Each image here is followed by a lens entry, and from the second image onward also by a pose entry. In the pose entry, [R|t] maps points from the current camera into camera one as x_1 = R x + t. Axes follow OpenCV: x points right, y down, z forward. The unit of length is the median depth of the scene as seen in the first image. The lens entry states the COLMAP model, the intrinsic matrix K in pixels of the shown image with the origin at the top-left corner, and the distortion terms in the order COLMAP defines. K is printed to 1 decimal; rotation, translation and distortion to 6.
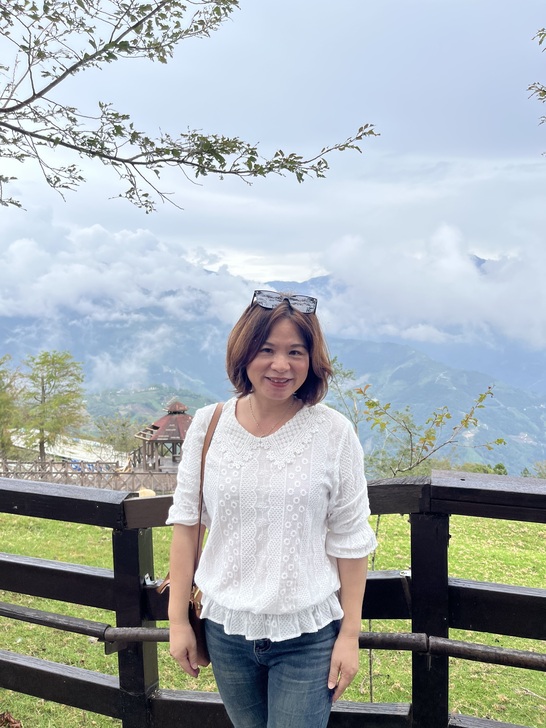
lens RADIAL K [[551.8, 0, 276.5], [0, 551.8, 361.8], [0, 0, 1]] dist [0.056110, -0.091213]
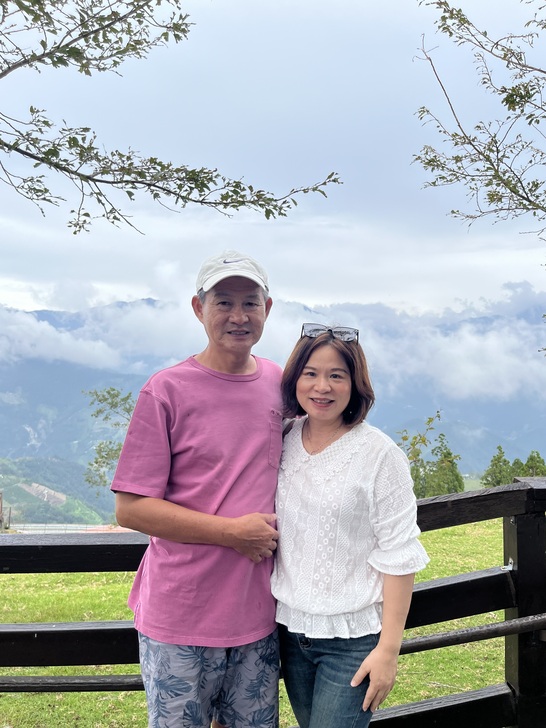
lens RADIAL K [[551.8, 0, 281.4], [0, 551.8, 378.6], [0, 0, 1]] dist [0.056110, -0.091213]
pose [[0.929797, -0.007608, 0.367994, -0.294374], [0.019959, 0.999358, -0.029768, 0.004587], [-0.367531, 0.035023, 0.929351, 0.038649]]
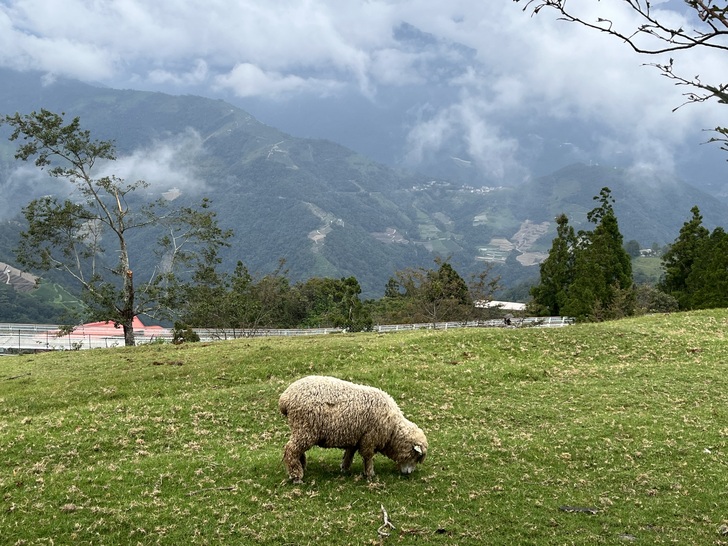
lens RADIAL K [[869.2, 0, 365.6], [0, 869.2, 272.2], [0, 0, 1]] dist [0.091457, 0.000000]
pose [[0.925684, -0.077460, 0.370282, 0.393010], [0.016034, 0.985966, 0.166173, 0.007670], [-0.377957, -0.147887, 0.913935, 0.371877]]
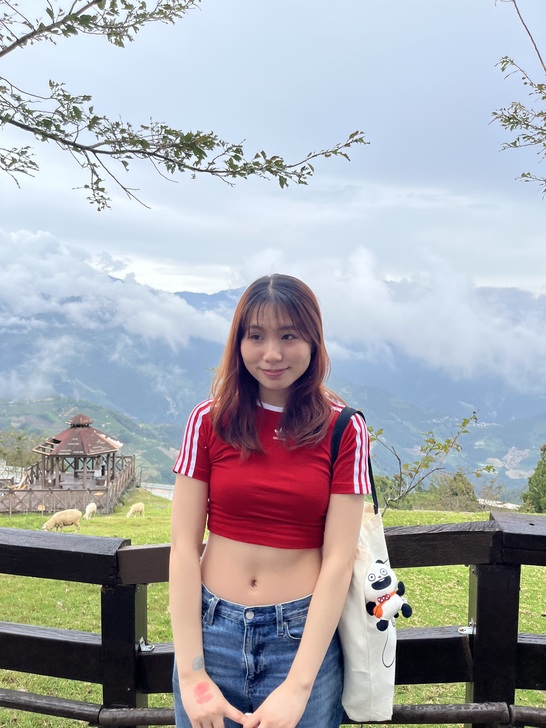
lens RADIAL K [[551.8, 0, 273.0], [0, 551.8, 368.9], [0, 0, 1]] dist [0.056110, -0.091213]
pose [[0.986577, 0.023929, 0.161533, -0.107269], [-0.022241, 0.999678, -0.012253, -0.008470], [-0.161774, 0.008496, 0.986791, 0.083823]]
